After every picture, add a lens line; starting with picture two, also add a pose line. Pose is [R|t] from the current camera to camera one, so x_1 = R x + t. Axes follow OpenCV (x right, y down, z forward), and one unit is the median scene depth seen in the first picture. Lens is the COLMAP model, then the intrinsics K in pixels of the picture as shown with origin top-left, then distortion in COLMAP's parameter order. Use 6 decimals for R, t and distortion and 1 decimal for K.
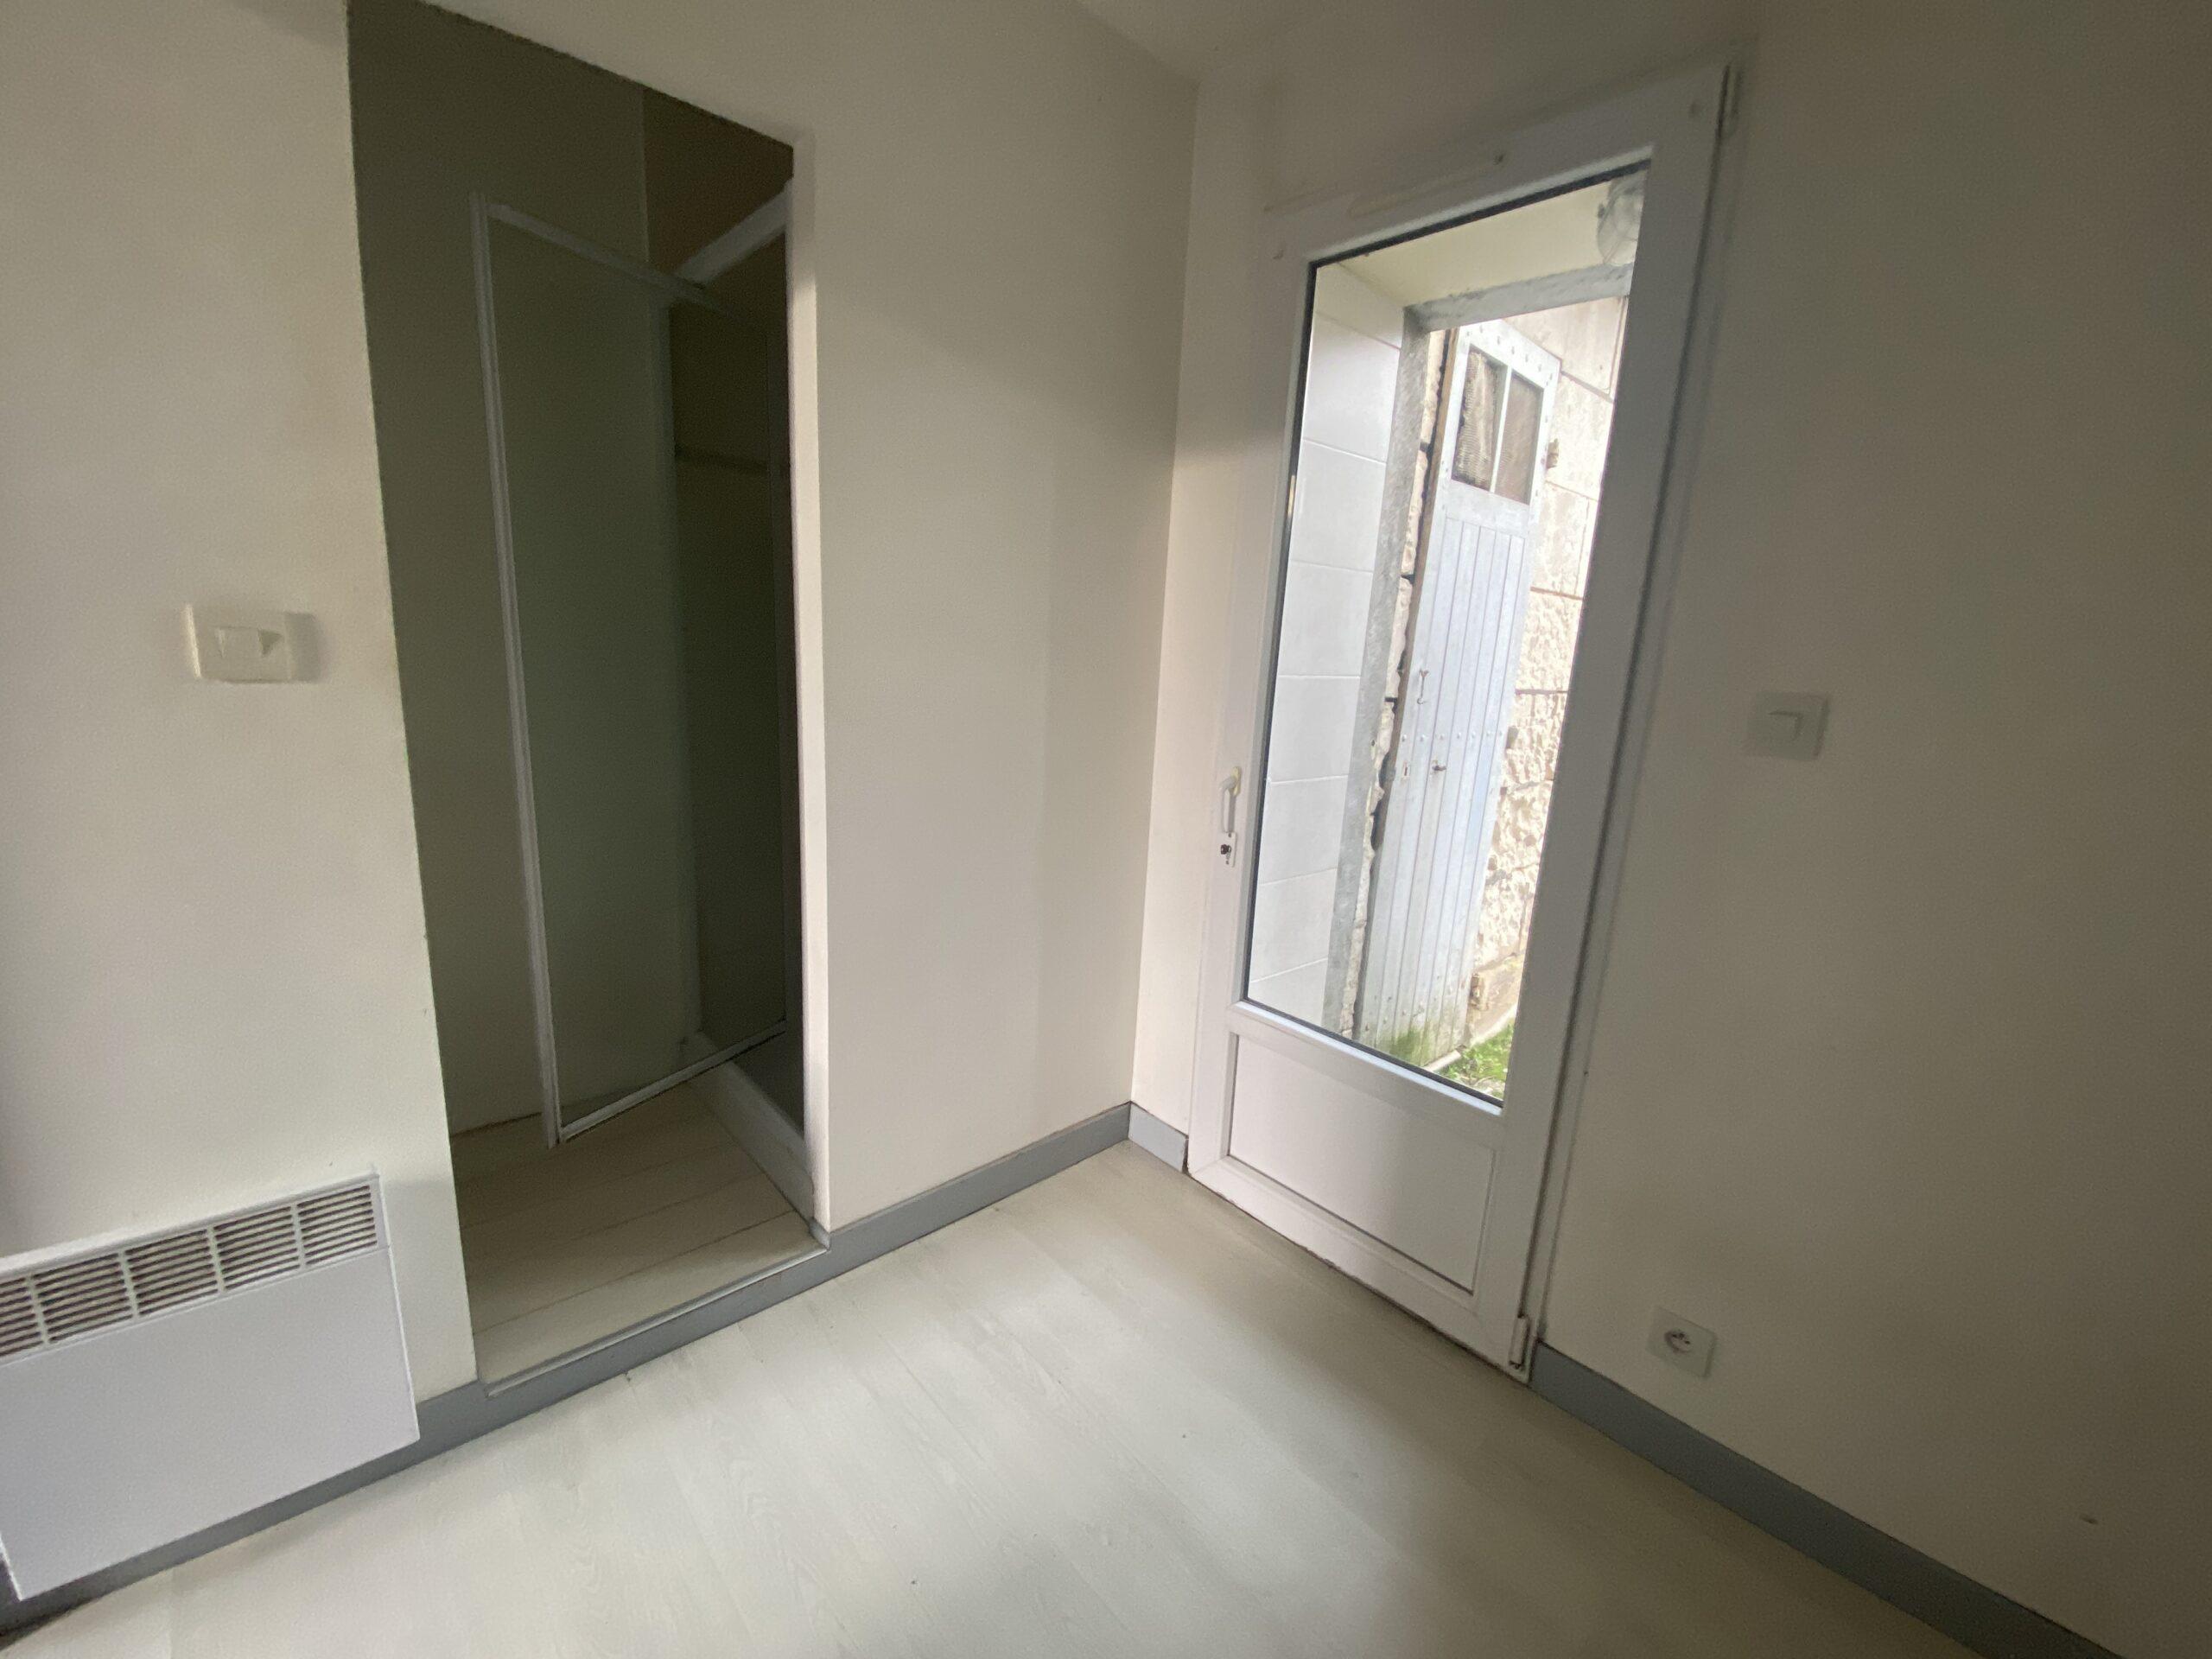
lens RADIAL K [[901.9, 0, 1104.9], [0, 901.9, 829.7], [0, 0, 1]] dist [0.023008, -0.004012]
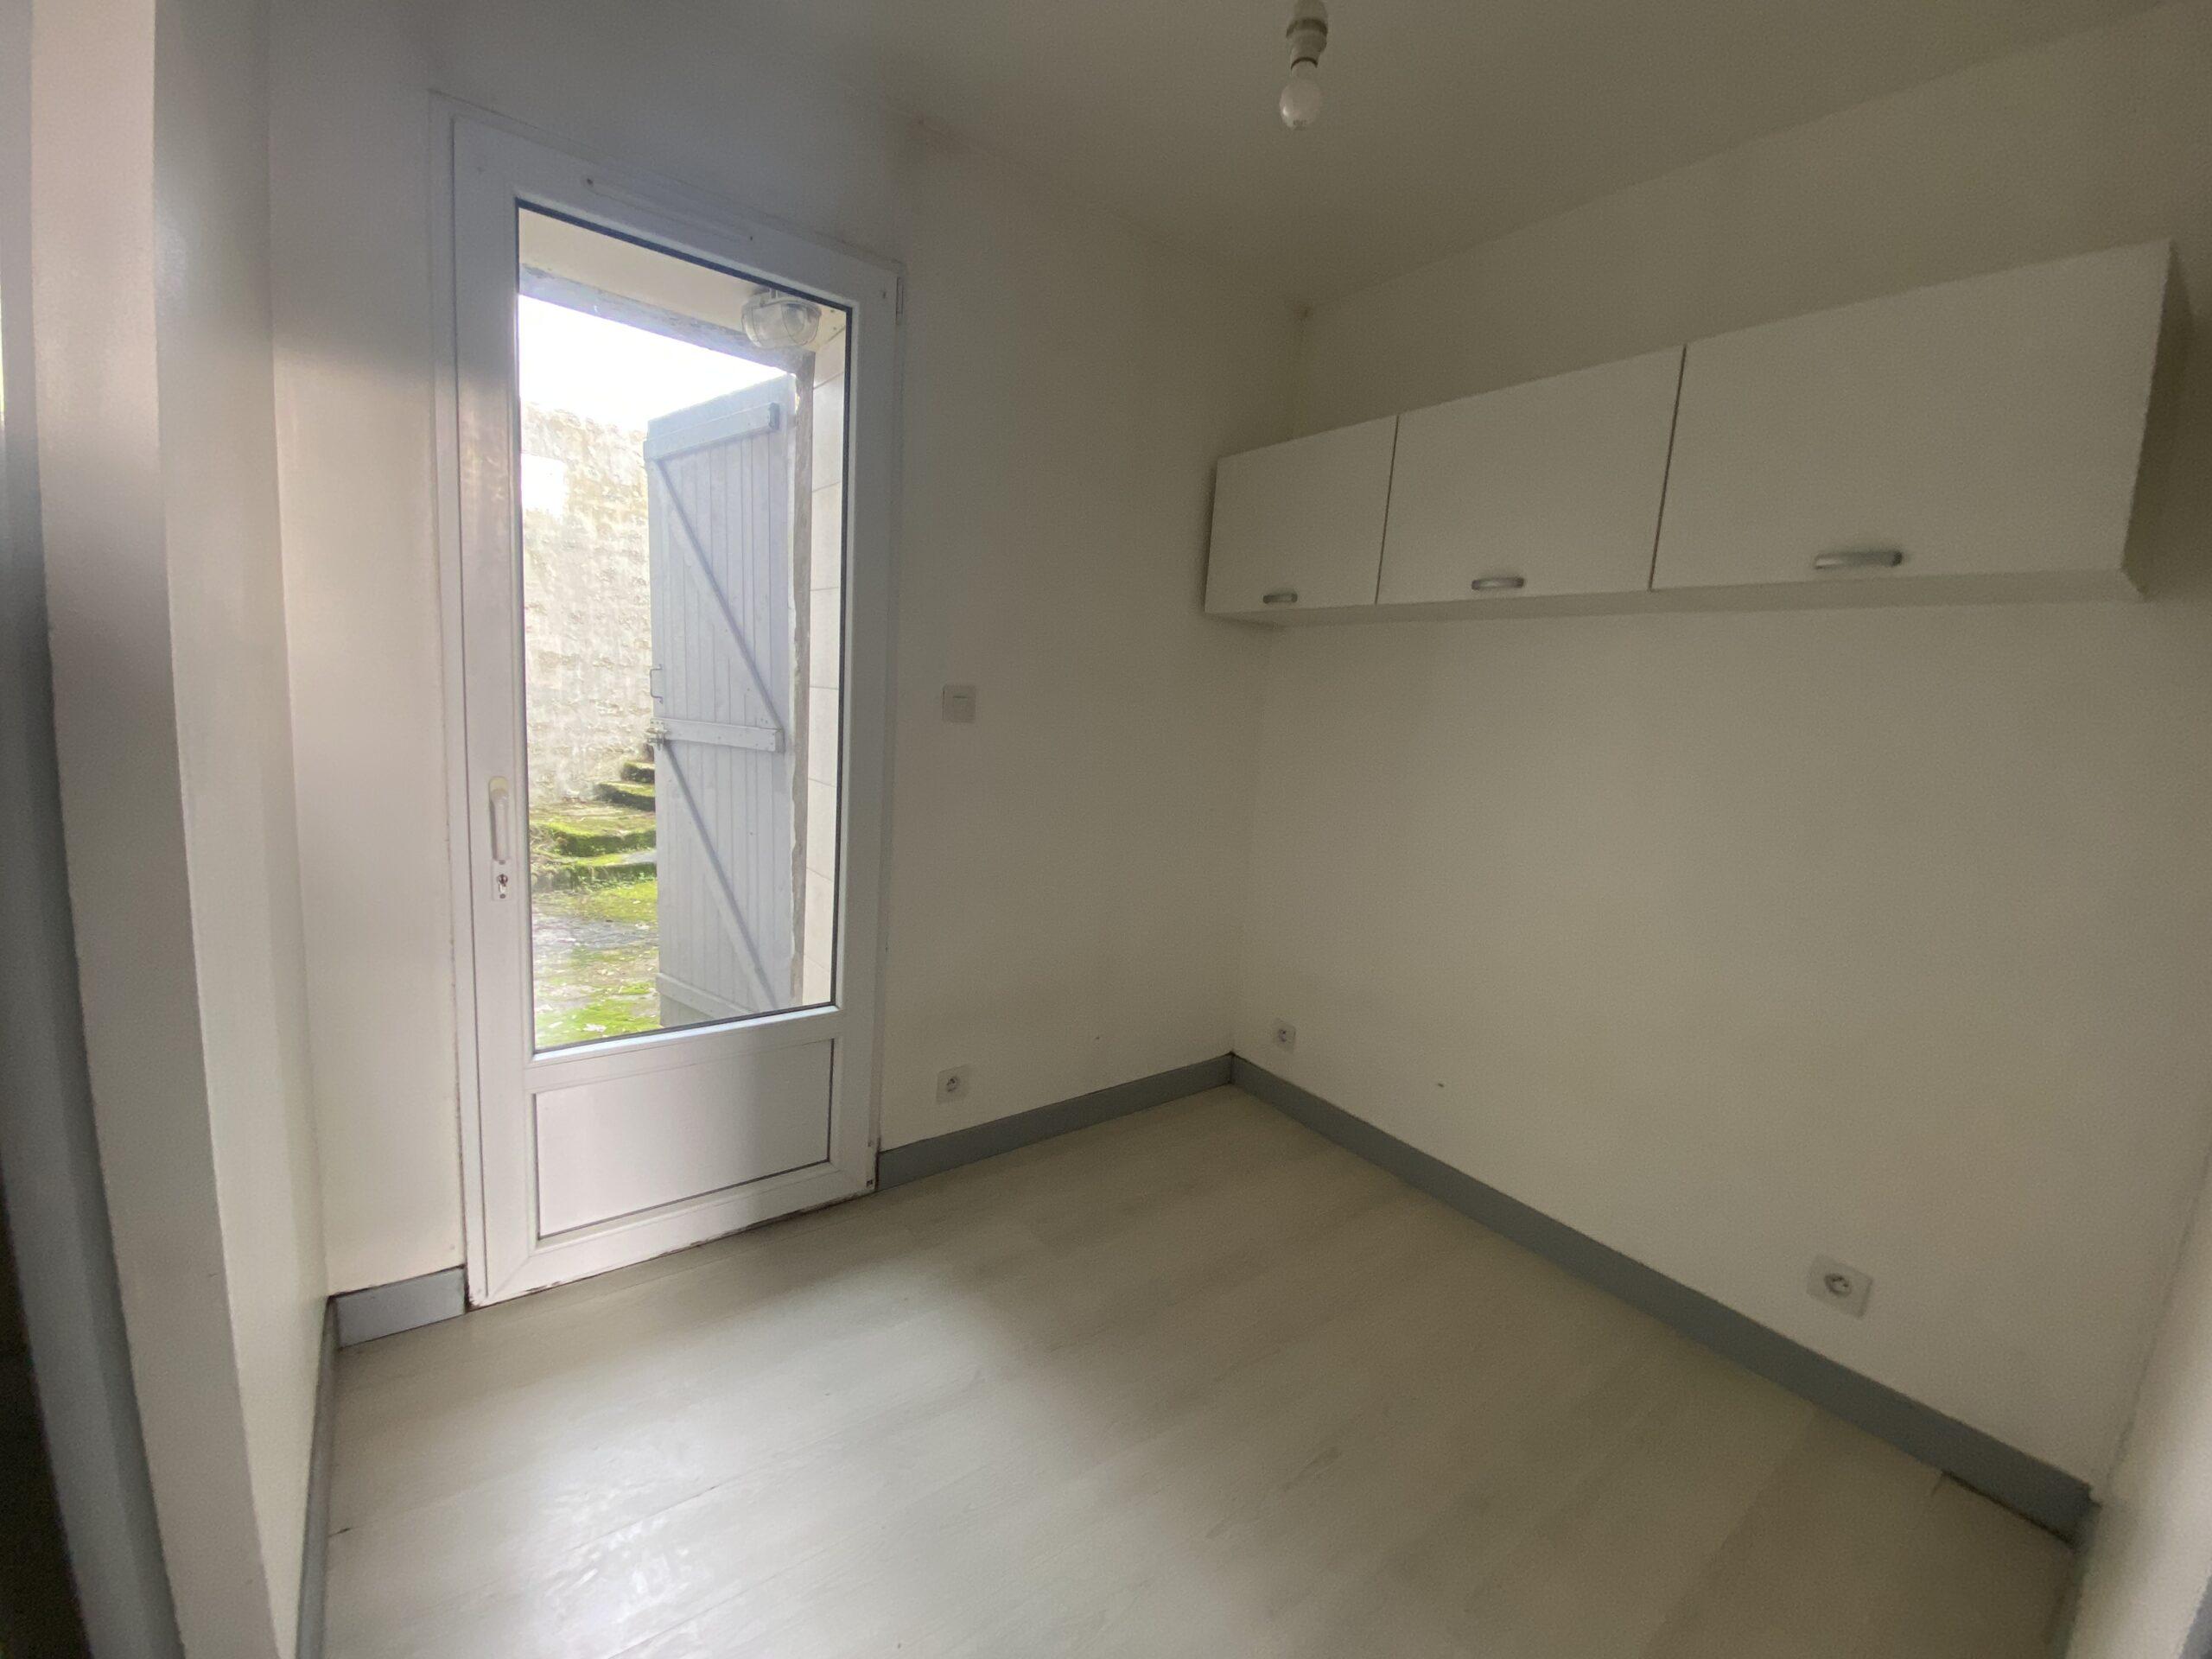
lens RADIAL K [[901.9, 0, 1112.7], [0, 901.9, 818.4], [0, 0, 1]] dist [0.023008, -0.004012]
pose [[0.109669, -0.188770, 0.975878, -0.659028], [0.148773, 0.973858, 0.171661, -0.101783], [-0.982771, 0.126358, 0.134886, 0.372711]]
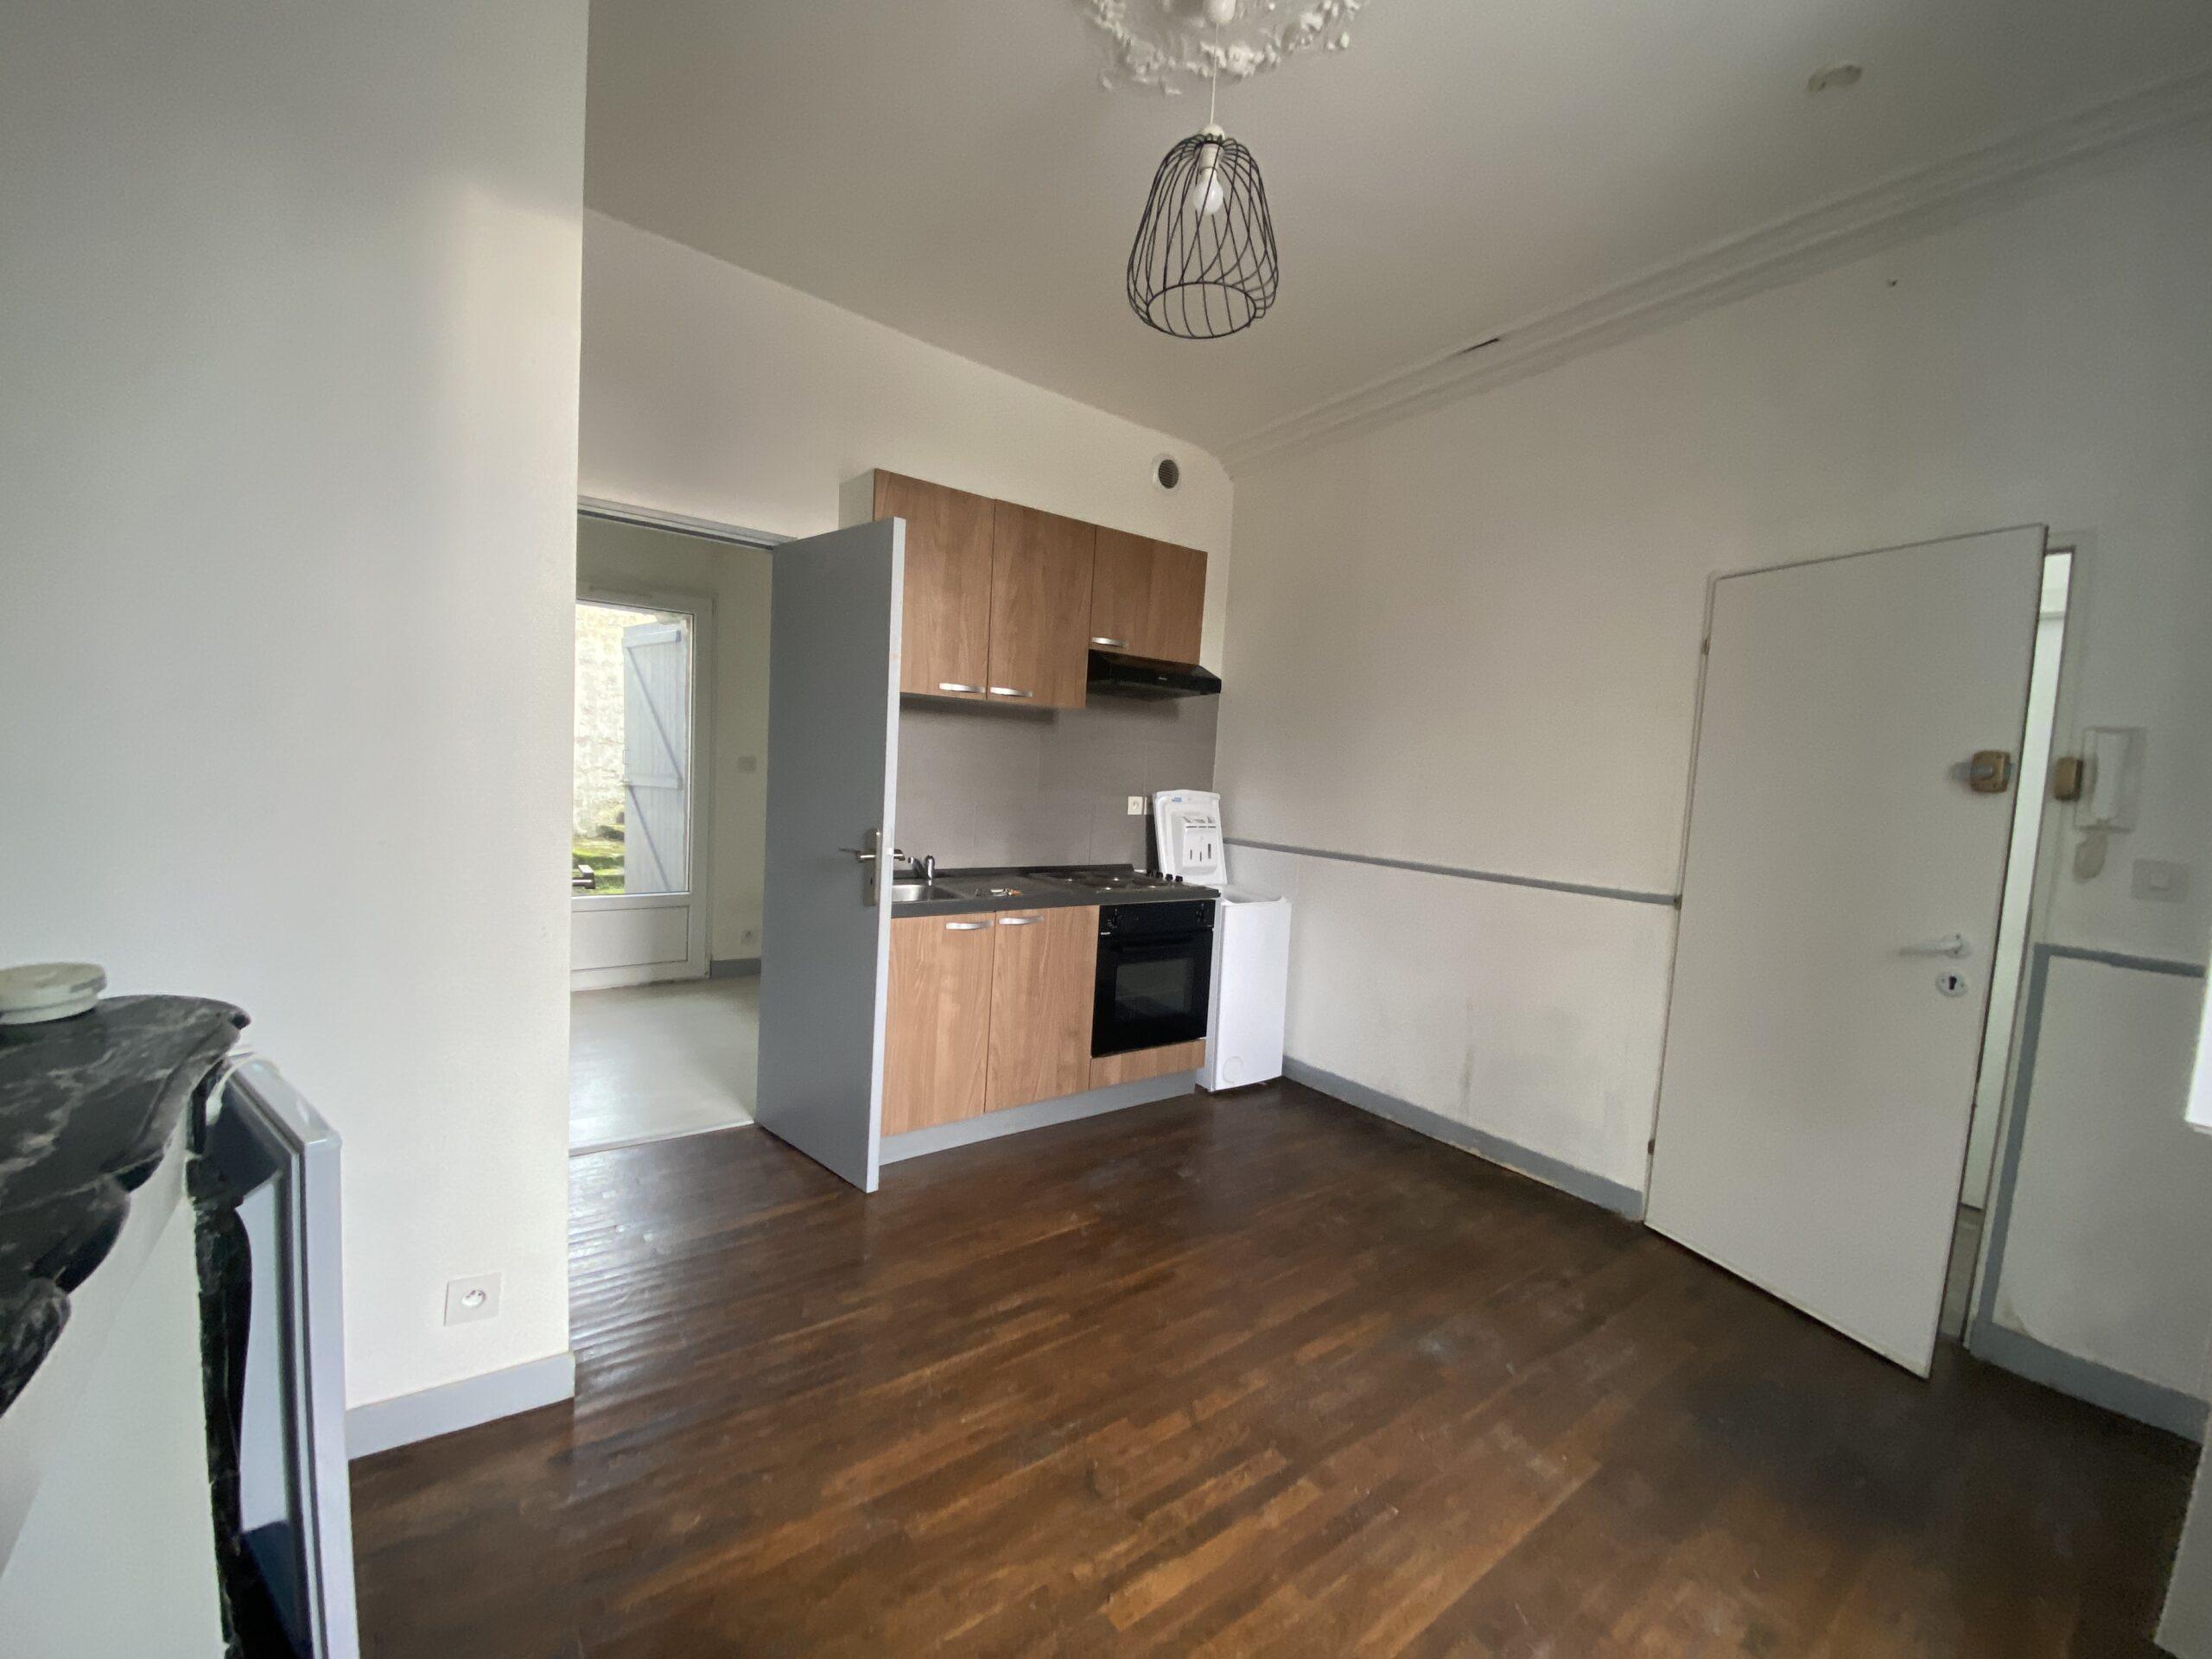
lens RADIAL K [[901.9, 0, 1101.2], [0, 901.9, 820.4], [0, 0, 1]] dist [0.023008, -0.004012]
pose [[0.124998, -0.127310, 0.983955, -2.150643], [0.163282, 0.980851, 0.106166, -0.023436], [-0.978629, 0.147391, 0.143392, -0.754107]]
